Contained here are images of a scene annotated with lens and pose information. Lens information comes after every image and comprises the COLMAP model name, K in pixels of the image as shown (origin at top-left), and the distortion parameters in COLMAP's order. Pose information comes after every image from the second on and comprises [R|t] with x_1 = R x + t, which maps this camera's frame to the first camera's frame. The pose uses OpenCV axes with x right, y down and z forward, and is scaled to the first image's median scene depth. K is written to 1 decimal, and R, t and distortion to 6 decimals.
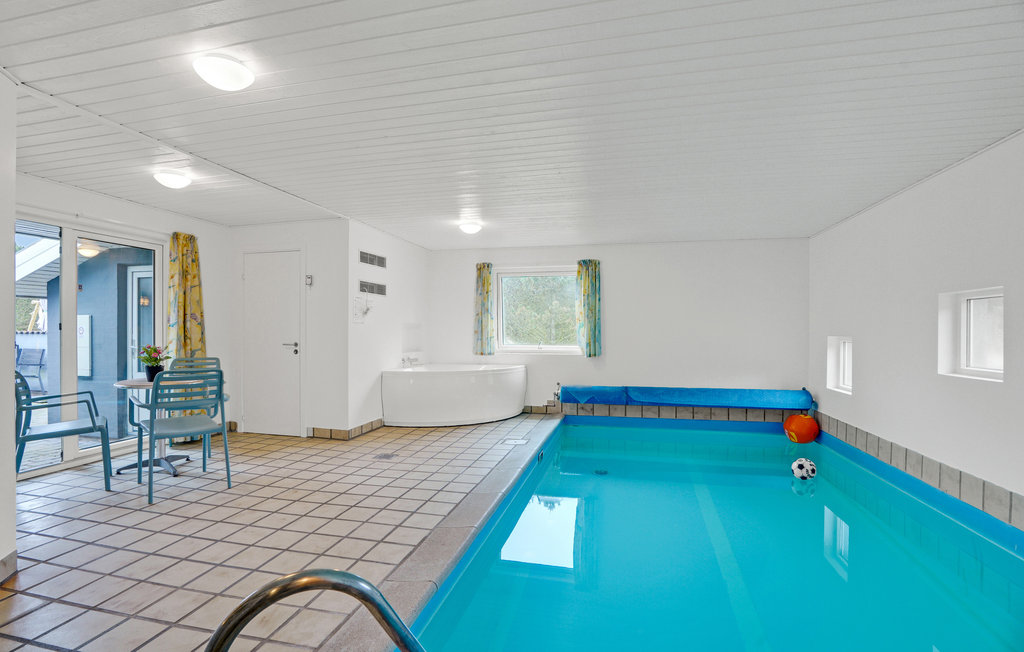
lens RADIAL K [[483.2, 0, 523.8], [0, 483.2, 328.4], [0, 0, 1]] dist [-0.045226, 0.016473]
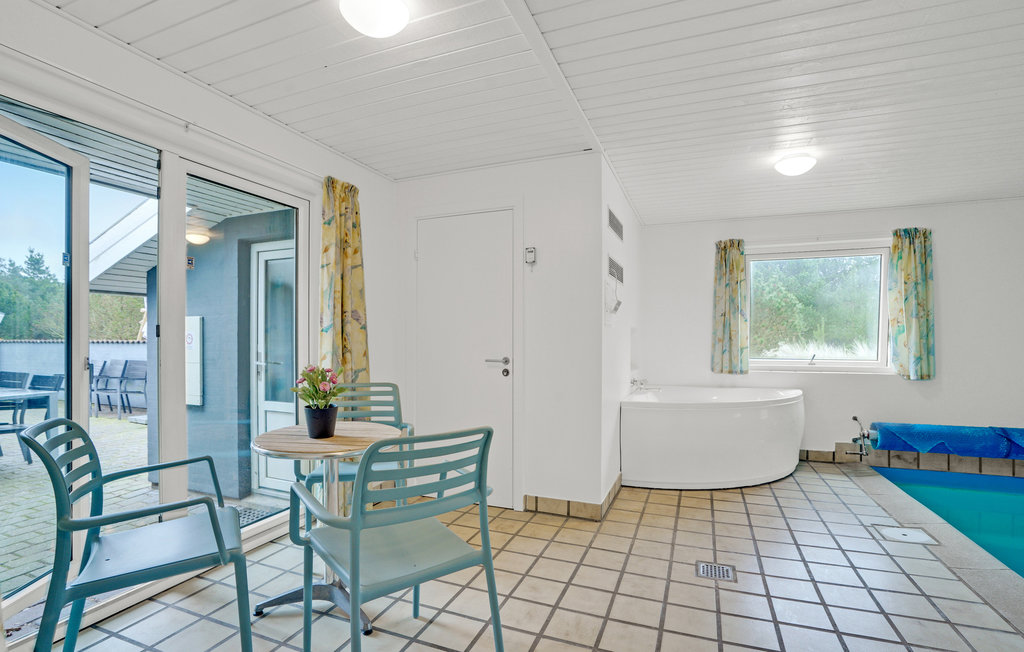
lens RADIAL K [[483.2, 0, 529.2], [0, 483.2, 337.9], [0, 0, 1]] dist [-0.045226, 0.016473]
pose [[0.991734, -0.002607, -0.128283, -0.371199], [0.002605, 0.999997, -0.000186, 0.004314], [0.128283, -0.000150, 0.991738, 0.388274]]
